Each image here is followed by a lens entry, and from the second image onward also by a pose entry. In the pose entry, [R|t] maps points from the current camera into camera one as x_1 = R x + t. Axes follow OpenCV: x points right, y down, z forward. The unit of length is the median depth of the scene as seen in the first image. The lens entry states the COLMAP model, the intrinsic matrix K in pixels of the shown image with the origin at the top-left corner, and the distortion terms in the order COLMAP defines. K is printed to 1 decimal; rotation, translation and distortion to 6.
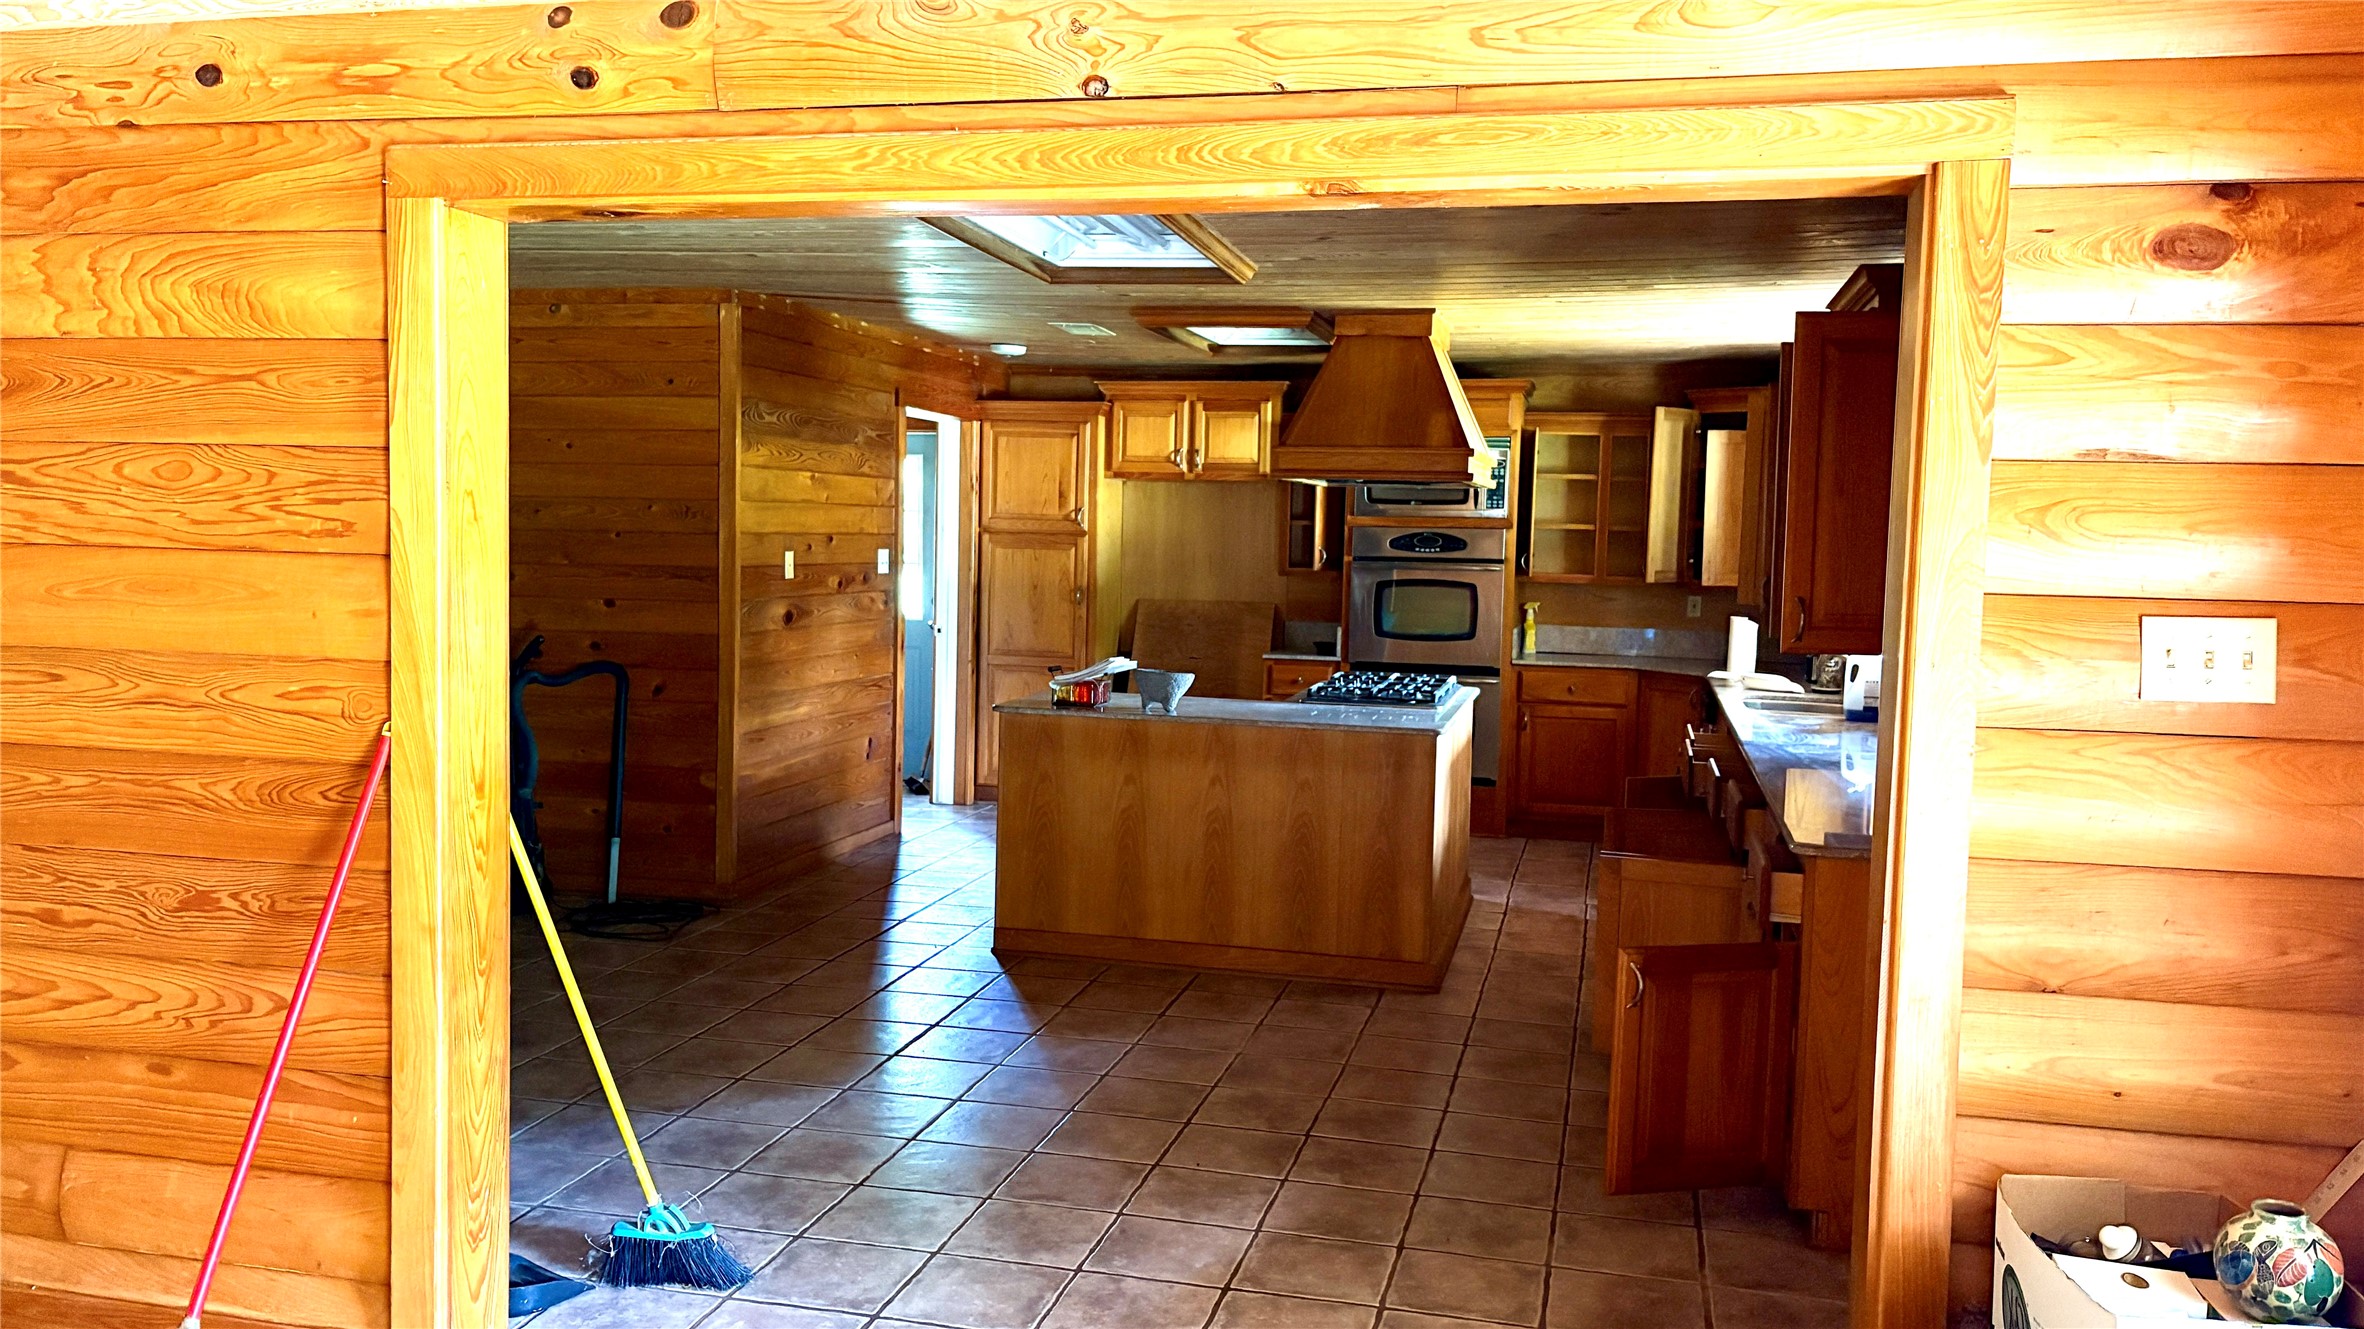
lens RADIAL K [[1778.9, 0, 1190.8], [0, 1778.9, 662.2], [0, 0, 1]] dist [0.044583, -0.056825]
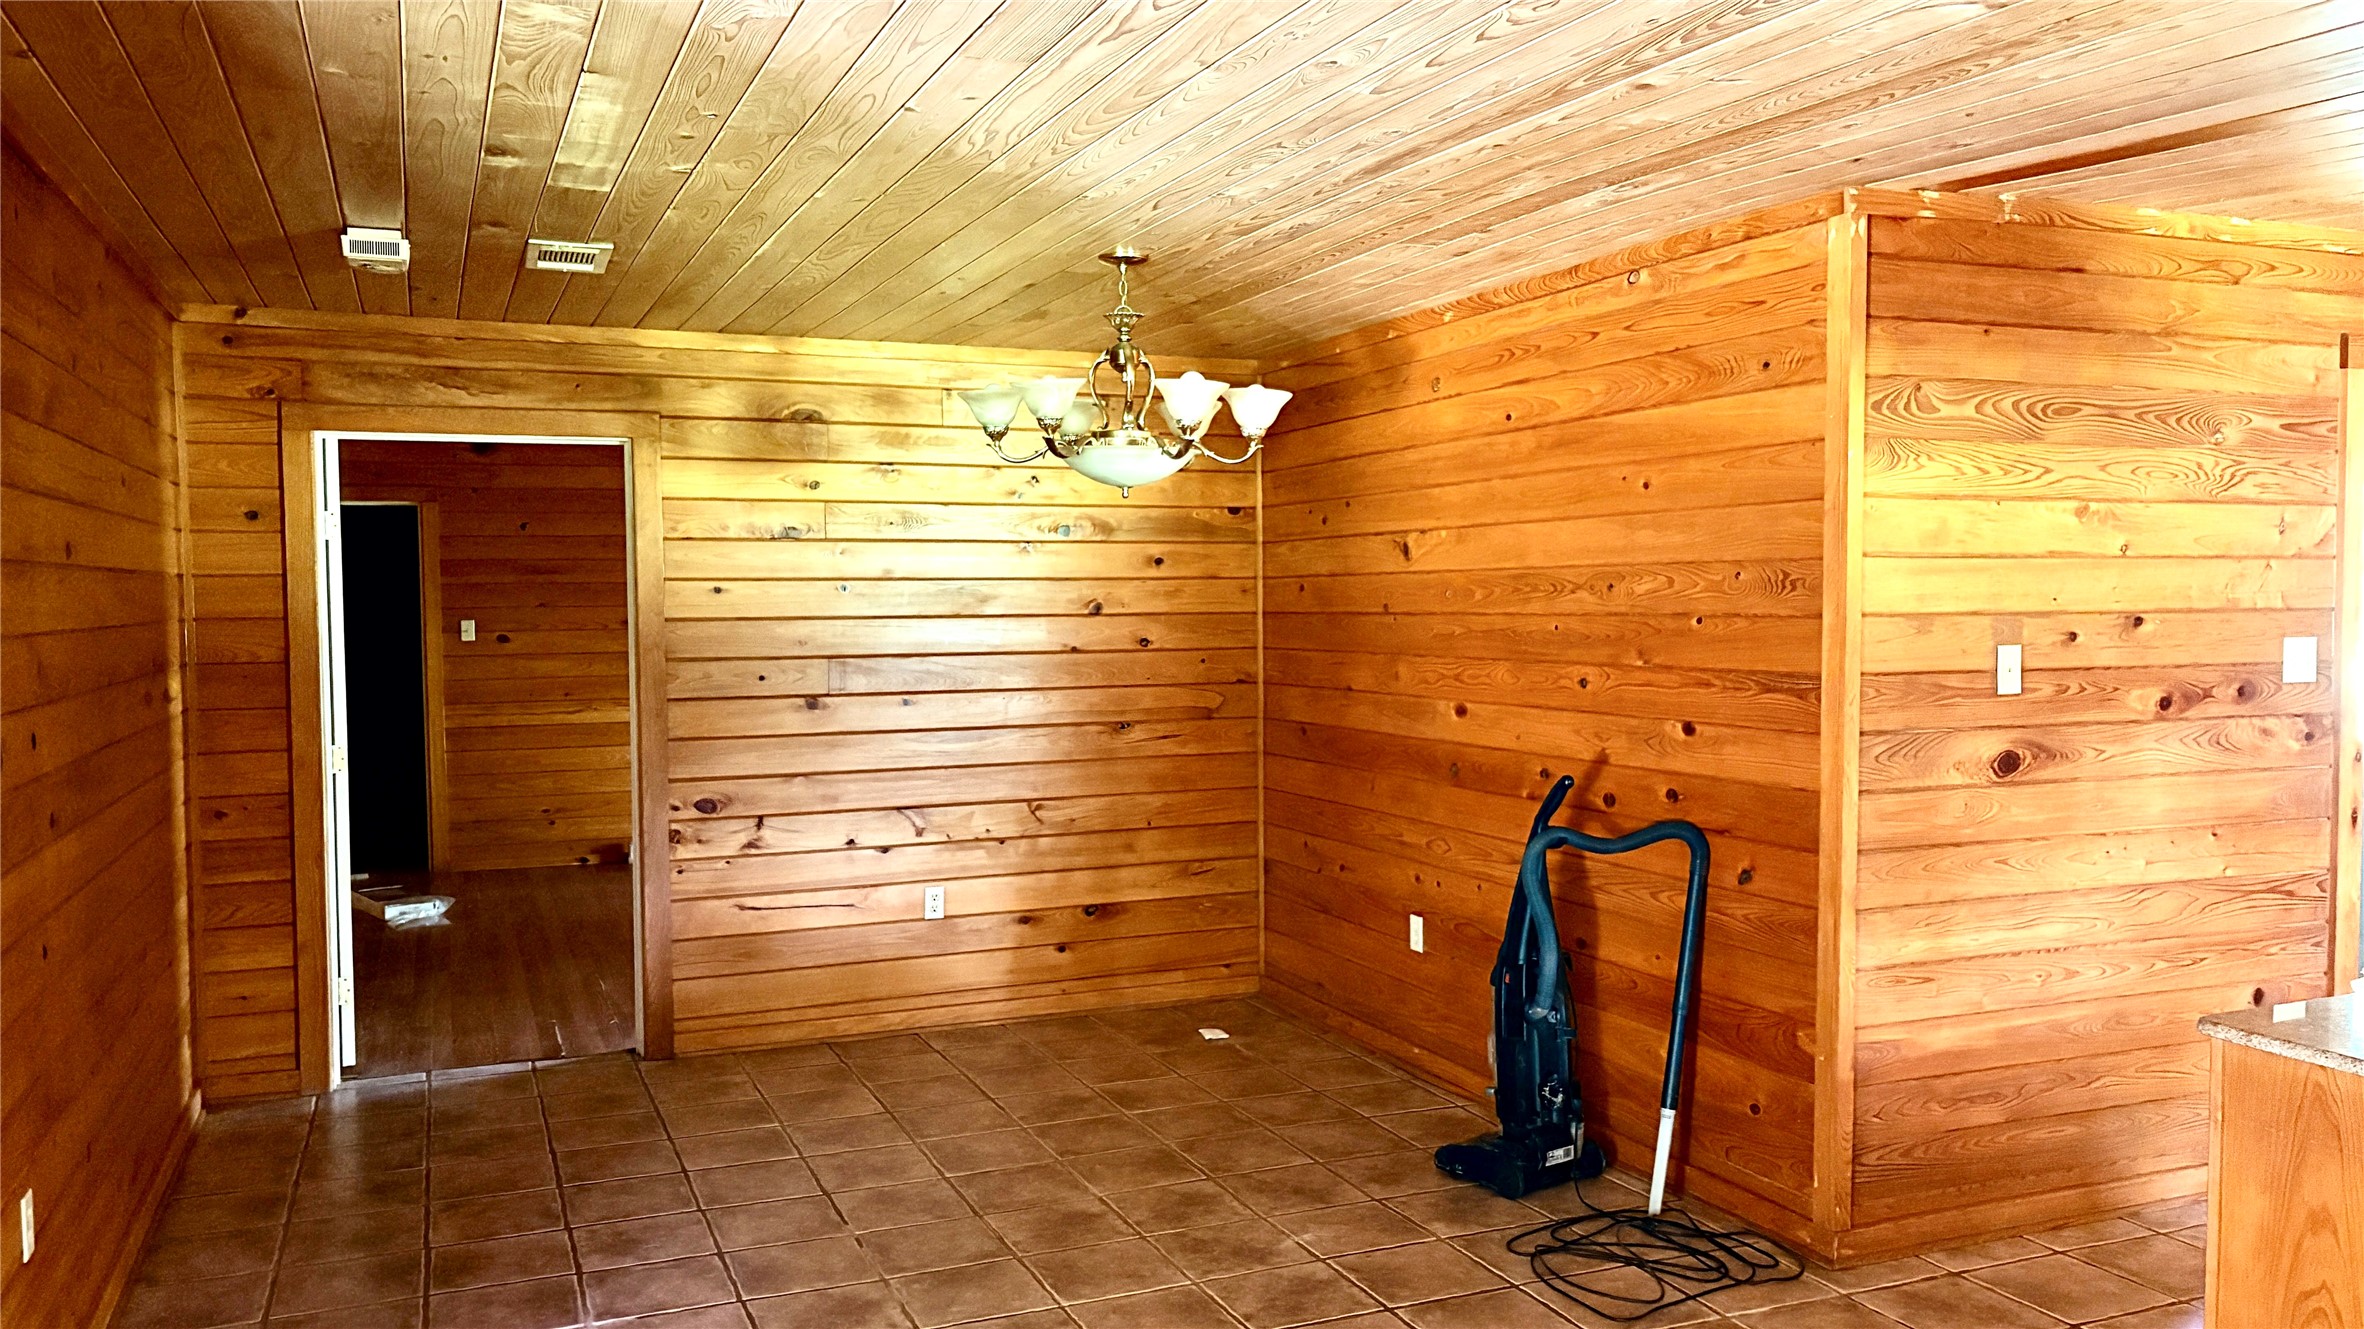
lens RADIAL K [[1778.9, 0, 1161.3], [0, 1778.9, 664.6], [0, 0, 1]] dist [0.044583, -0.056825]
pose [[0.576433, 0.008445, -0.817101, 0.090310], [-0.042184, 0.998921, -0.019434, -0.038942], [0.816055, 0.045671, 0.576167, 0.529168]]
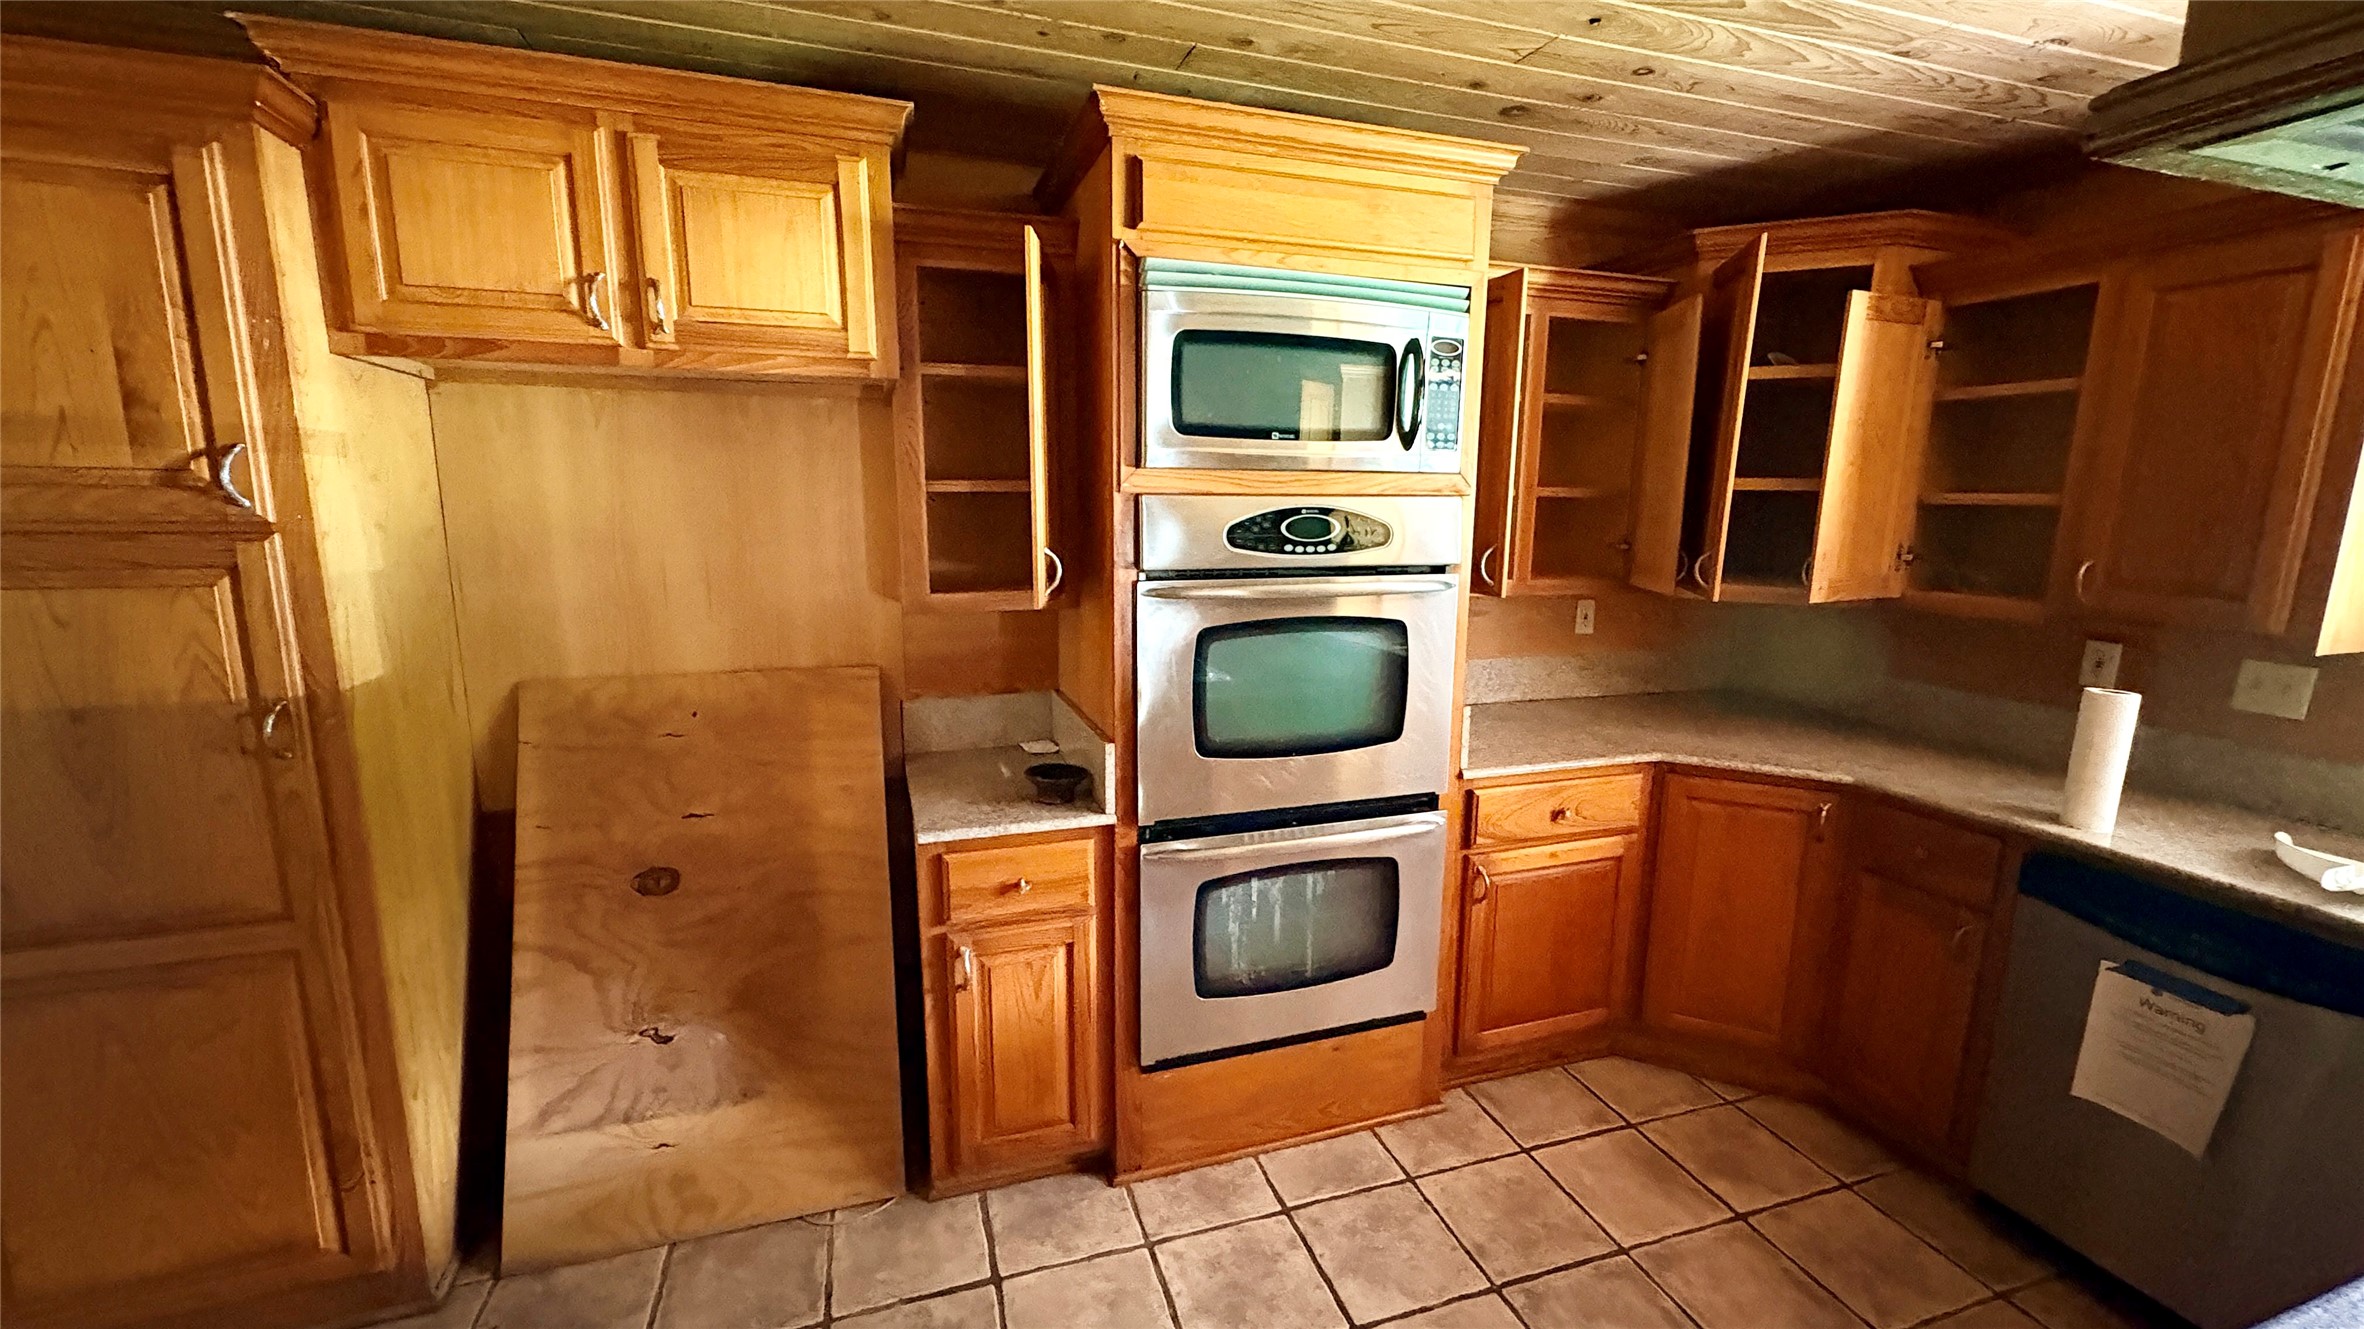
lens RADIAL K [[937.2, 0, 1181.4], [0, 937.2, 663.7], [0, 0, 1]] dist [-0.001578, 0.000066]
pose [[0.850786, -0.106479, 0.514613, -0.015604], [0.052072, 0.991520, 0.119069, -0.087458], [-0.522927, -0.074505, 0.849115, 1.124083]]
